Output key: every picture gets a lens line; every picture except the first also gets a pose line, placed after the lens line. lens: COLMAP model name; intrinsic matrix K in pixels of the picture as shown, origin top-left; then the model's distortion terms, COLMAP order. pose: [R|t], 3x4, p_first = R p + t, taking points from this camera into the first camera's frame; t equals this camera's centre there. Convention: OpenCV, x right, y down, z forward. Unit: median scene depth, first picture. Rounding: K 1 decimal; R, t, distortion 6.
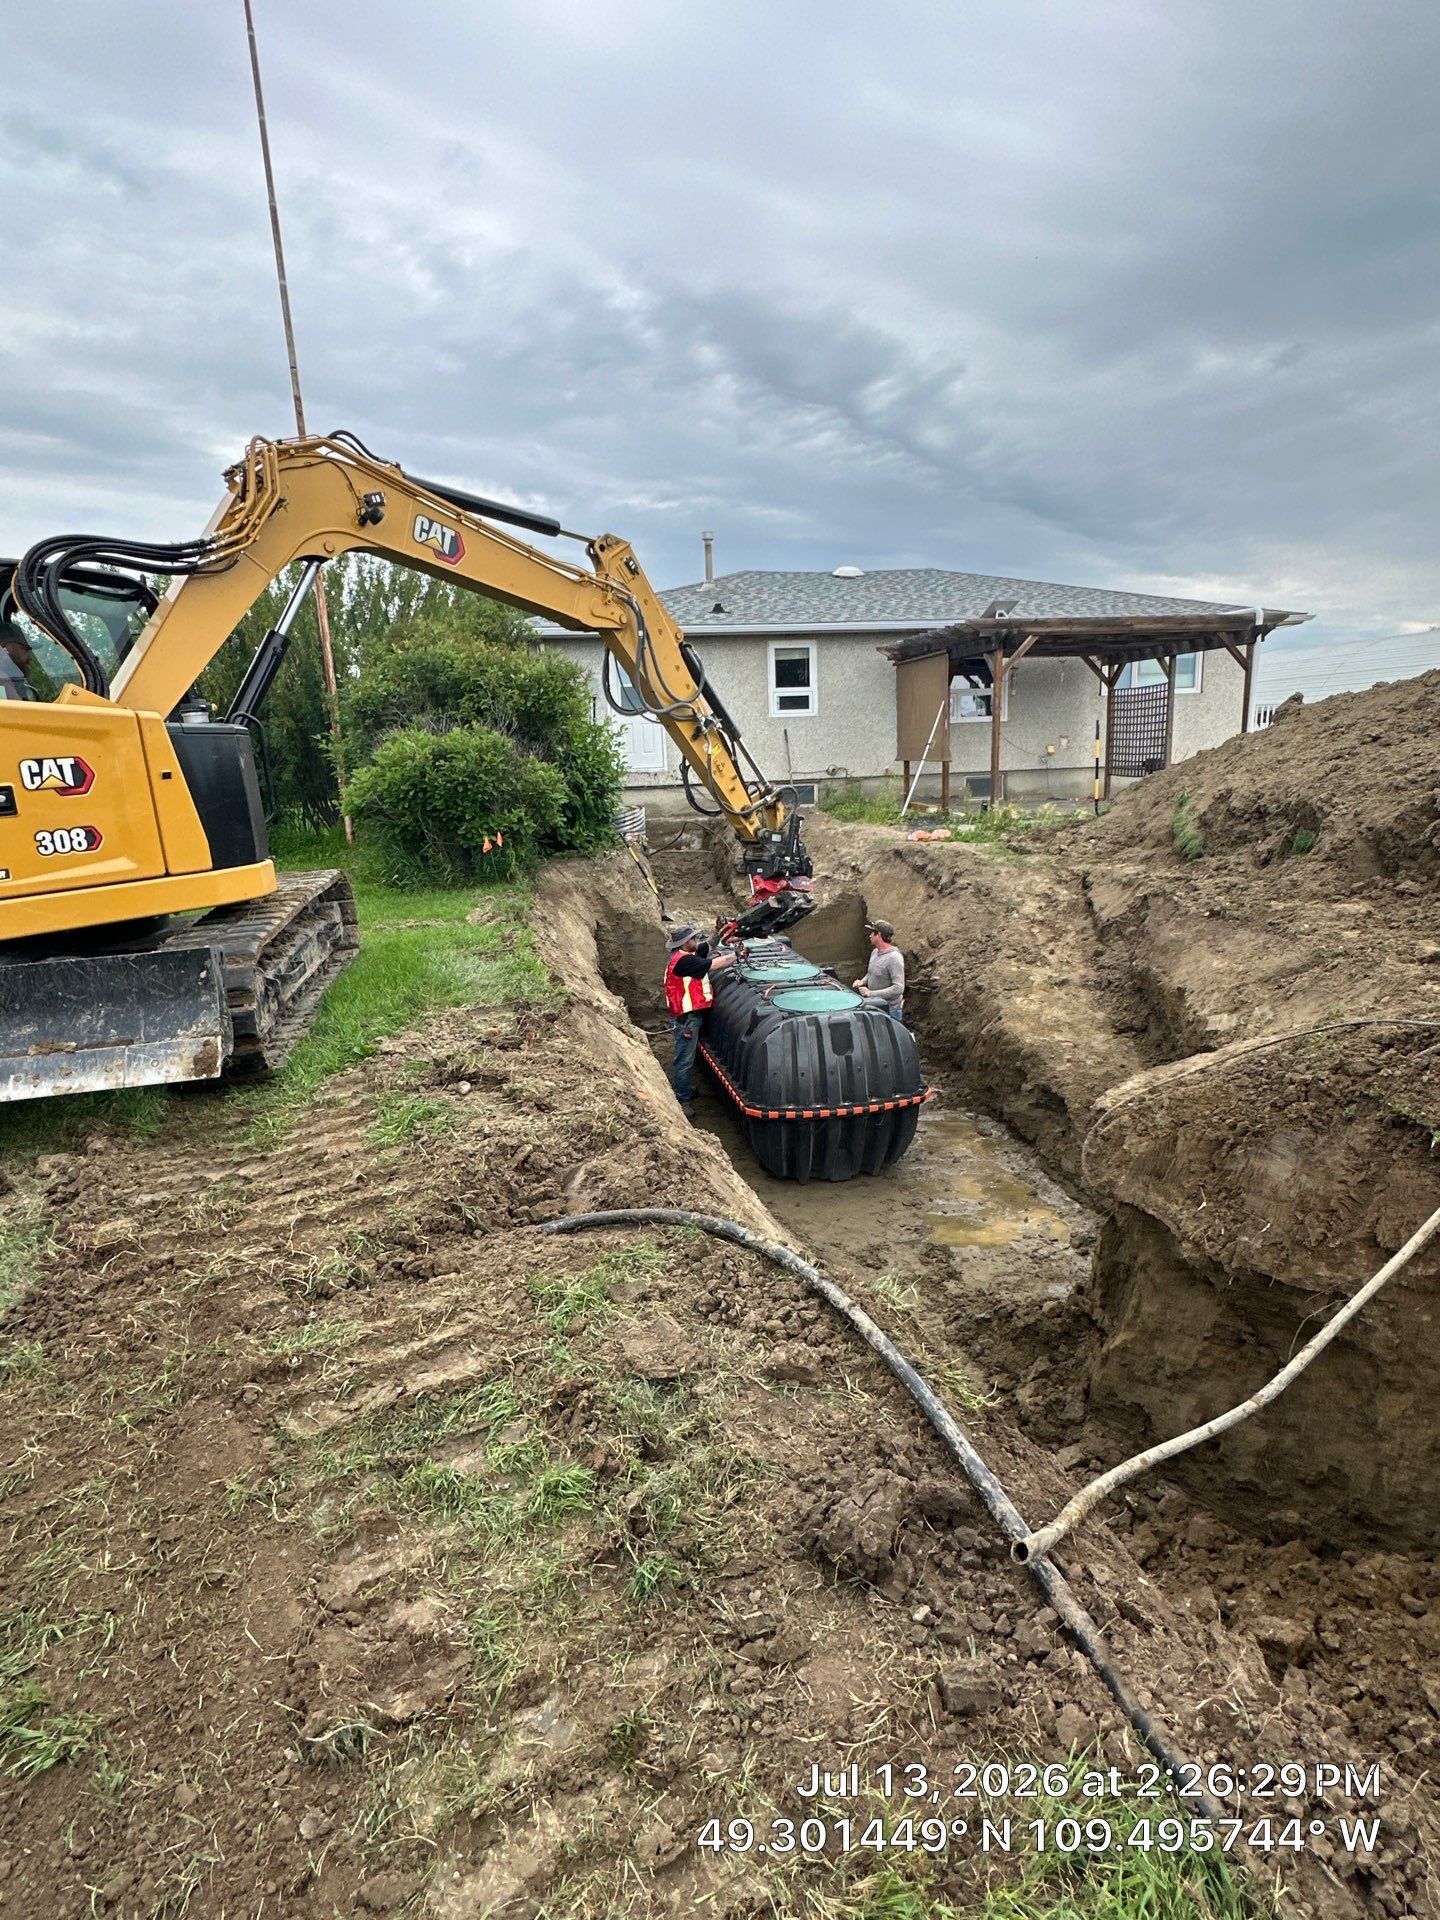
lens RADIAL K [[1000.6, 0, 719.7], [0, 1000.6, 958.5], [0, 0, 1]] dist [-0.008755, 0.002073]
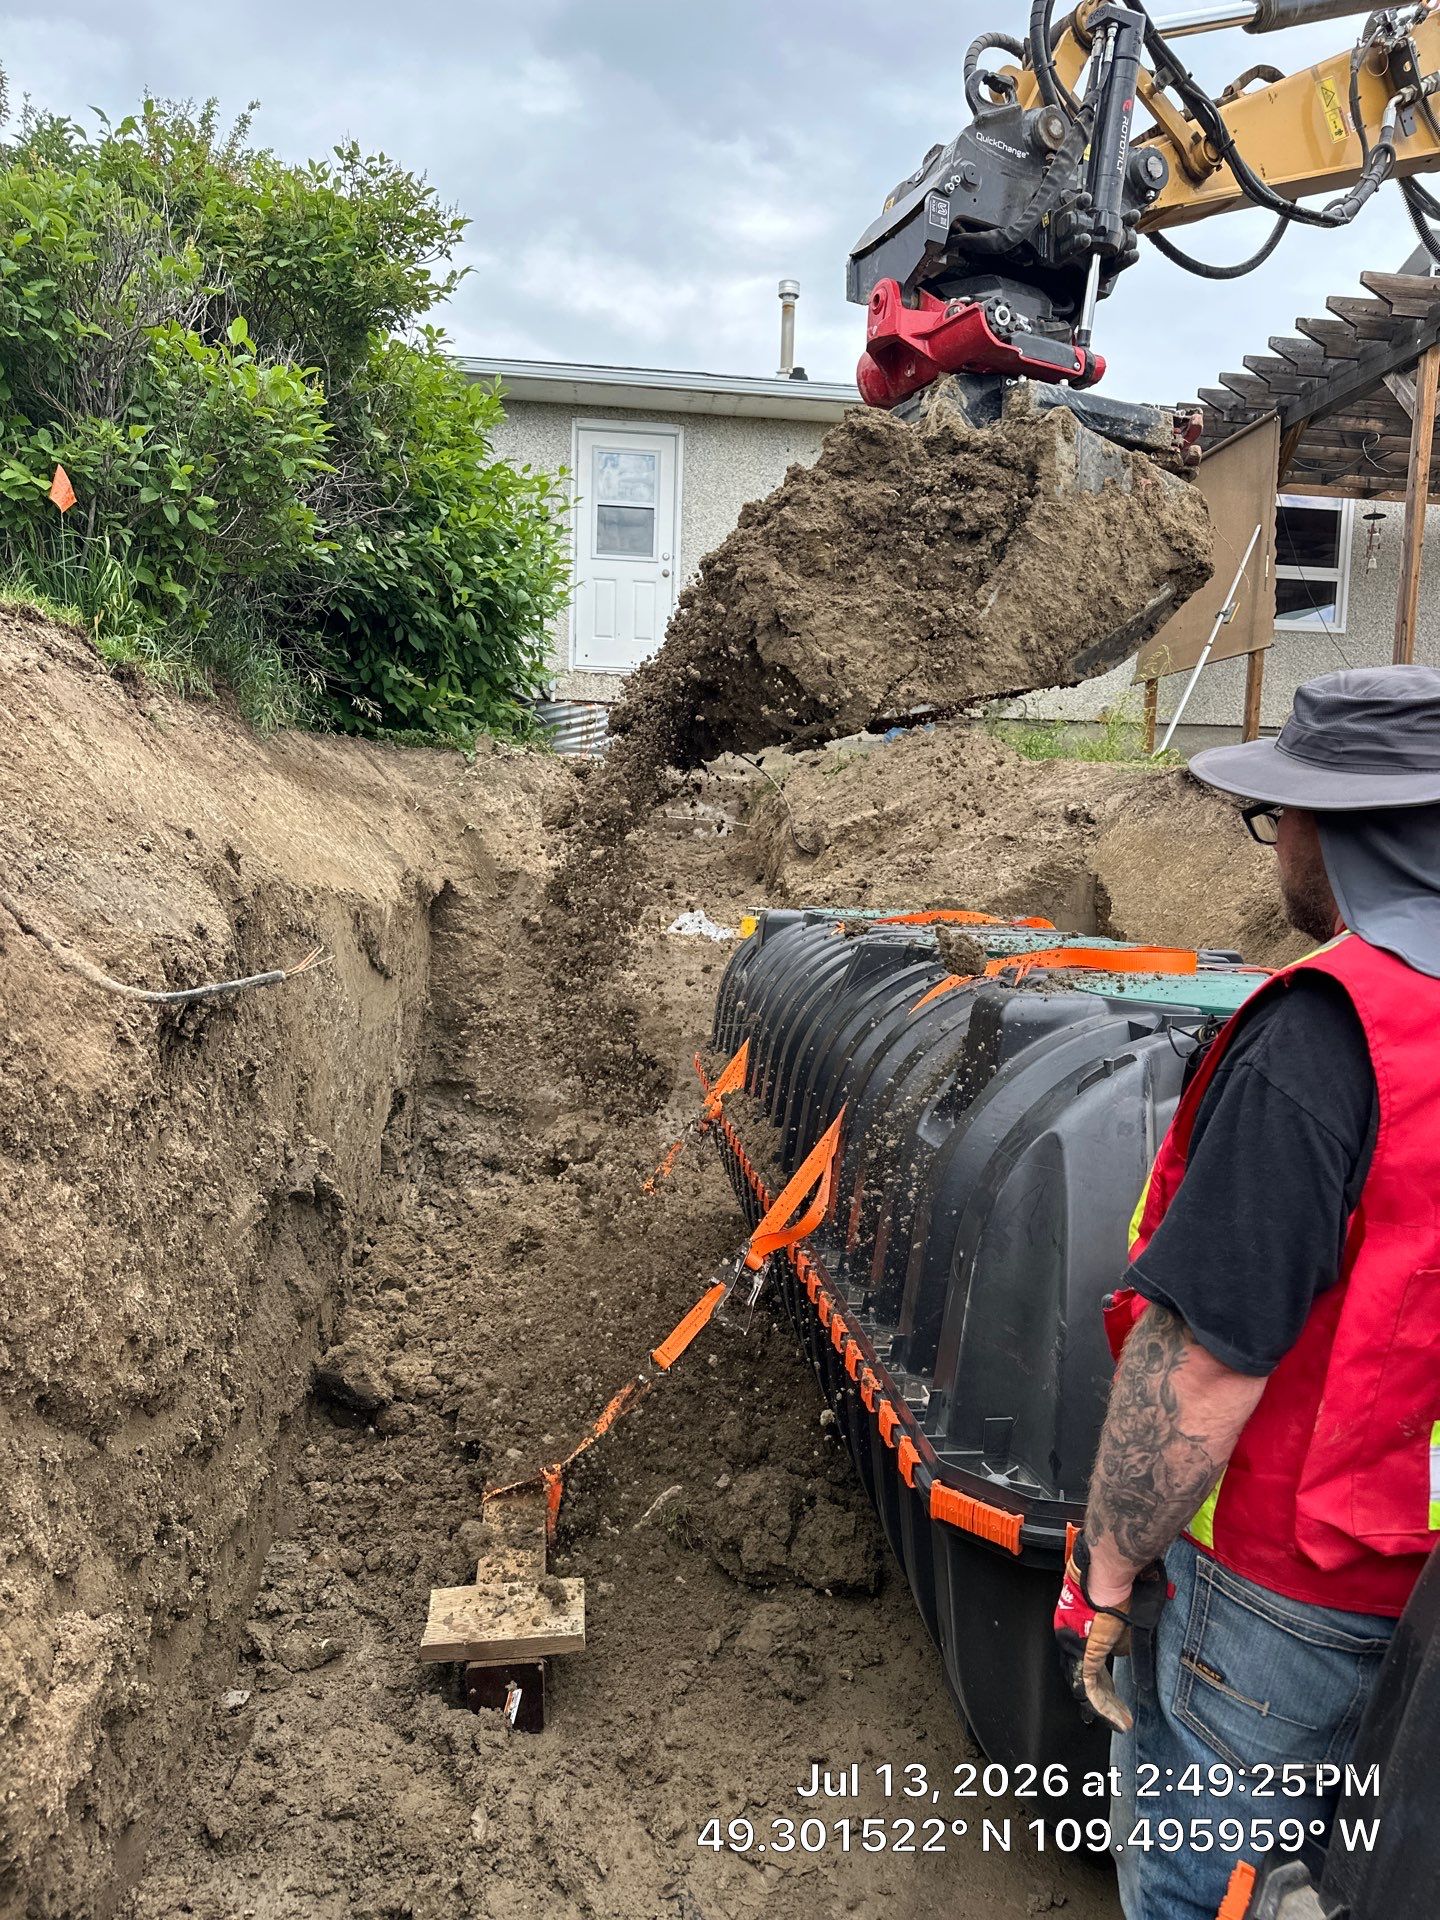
lens RADIAL K [[1311.9, 0, 722.4], [0, 1311.9, 982.5], [0, 0, 1]] dist [0.064891, -0.010658]
pose [[0.996557, 0.070583, -0.043498, 0.019554], [-0.074819, 0.991654, -0.104999, 0.064385], [0.035724, 0.107892, 0.993521, 0.586265]]
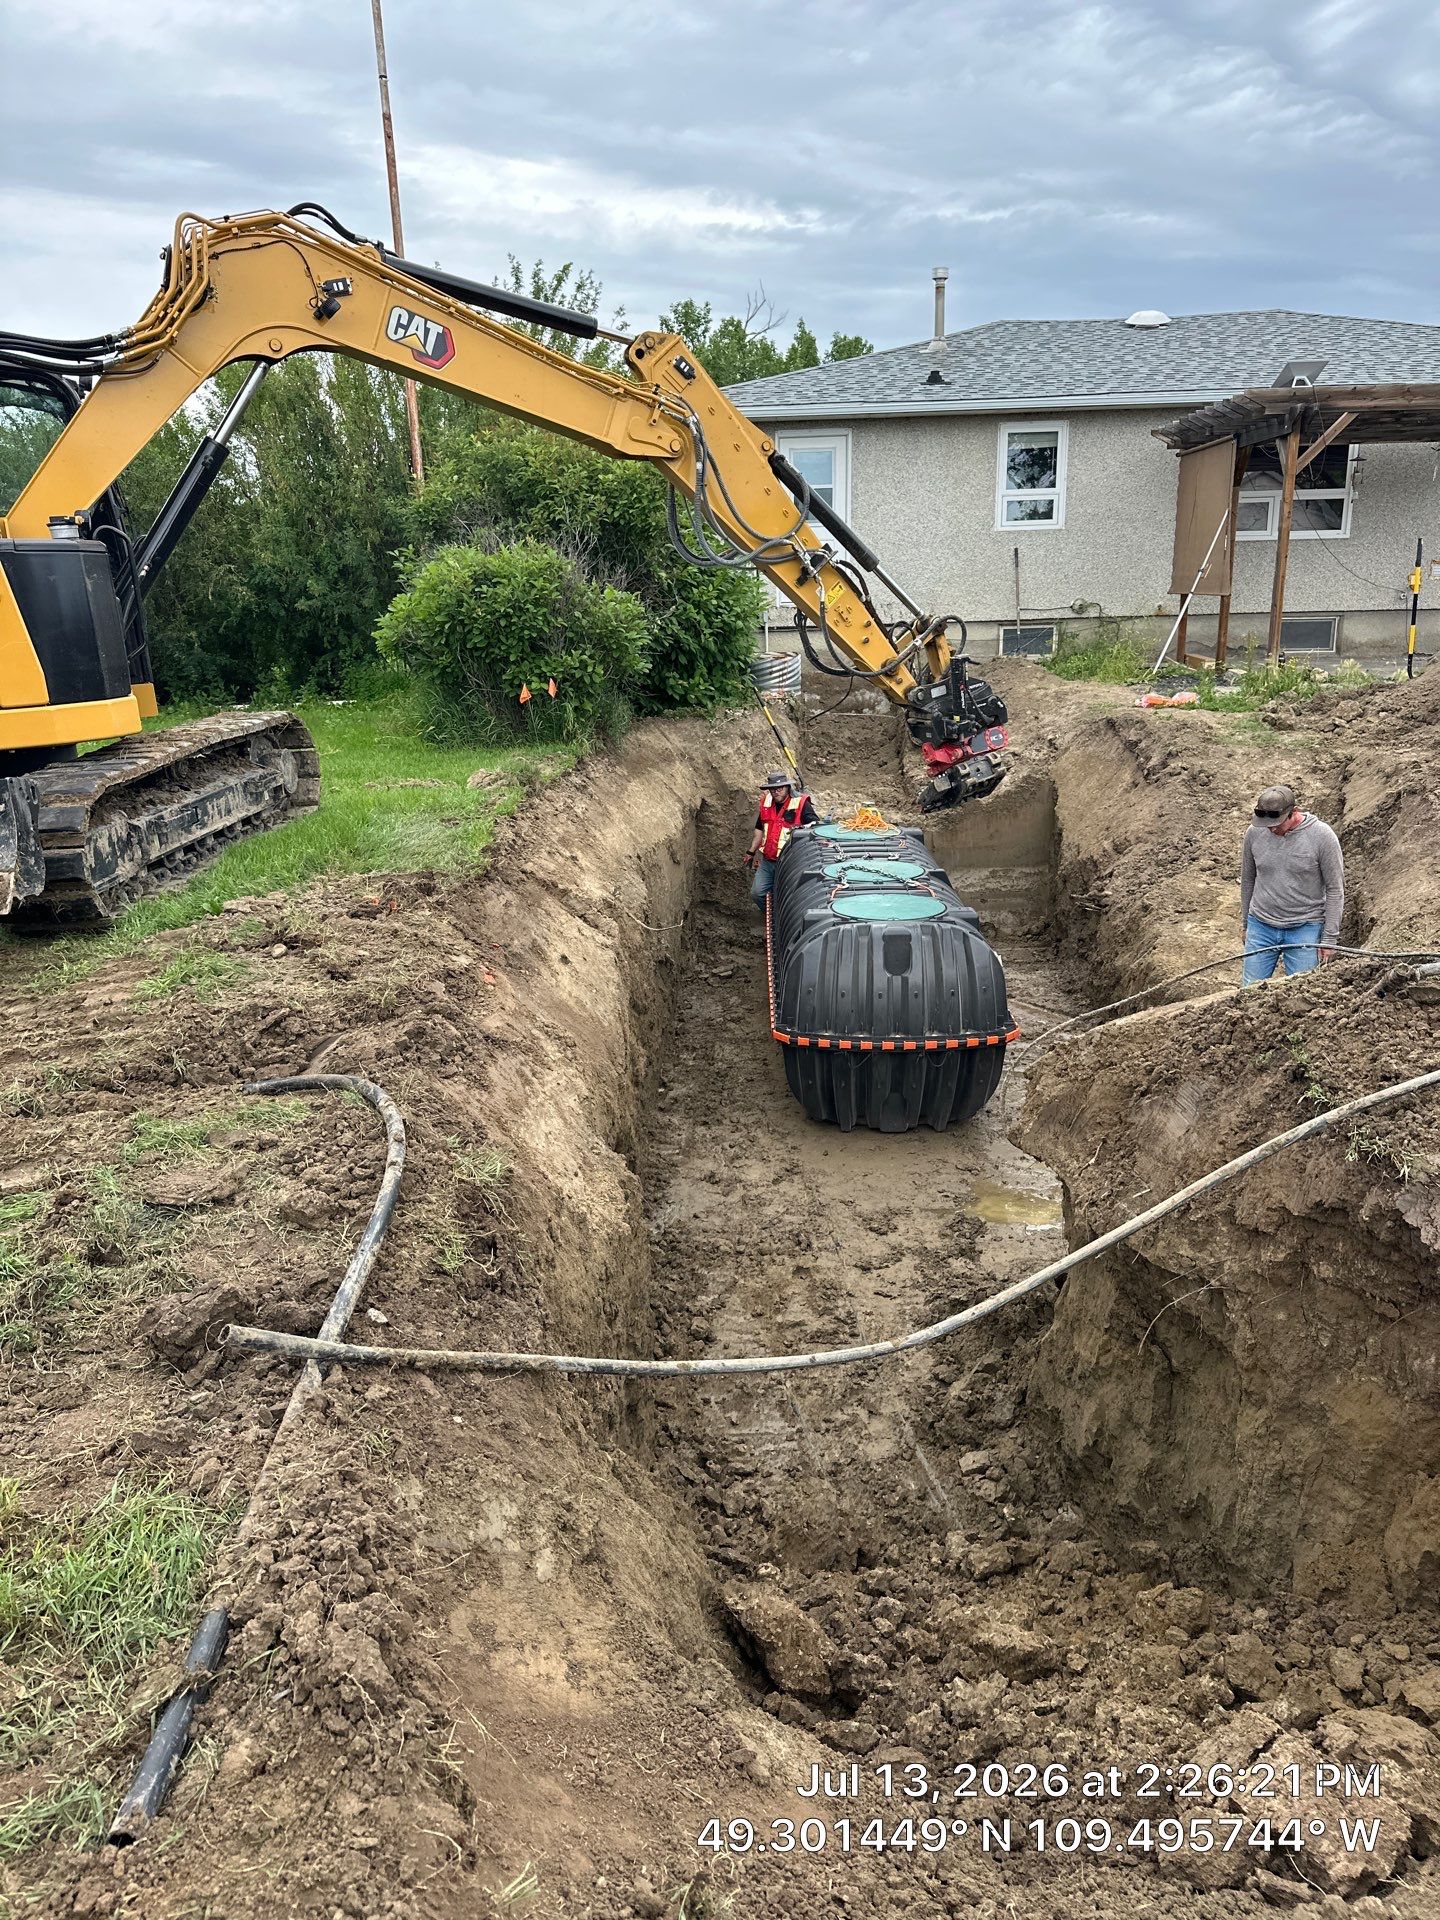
lens RADIAL K [[1326.6, 0, 729.7], [0, 1326.6, 980.1], [0, 0, 1]] dist [0.071949, -0.075279]
pose [[0.973004, 0.078461, -0.217043, 0.171092], [-0.058945, 0.993732, 0.094984, 0.006256], [0.223135, -0.079626, 0.971530, -0.040939]]
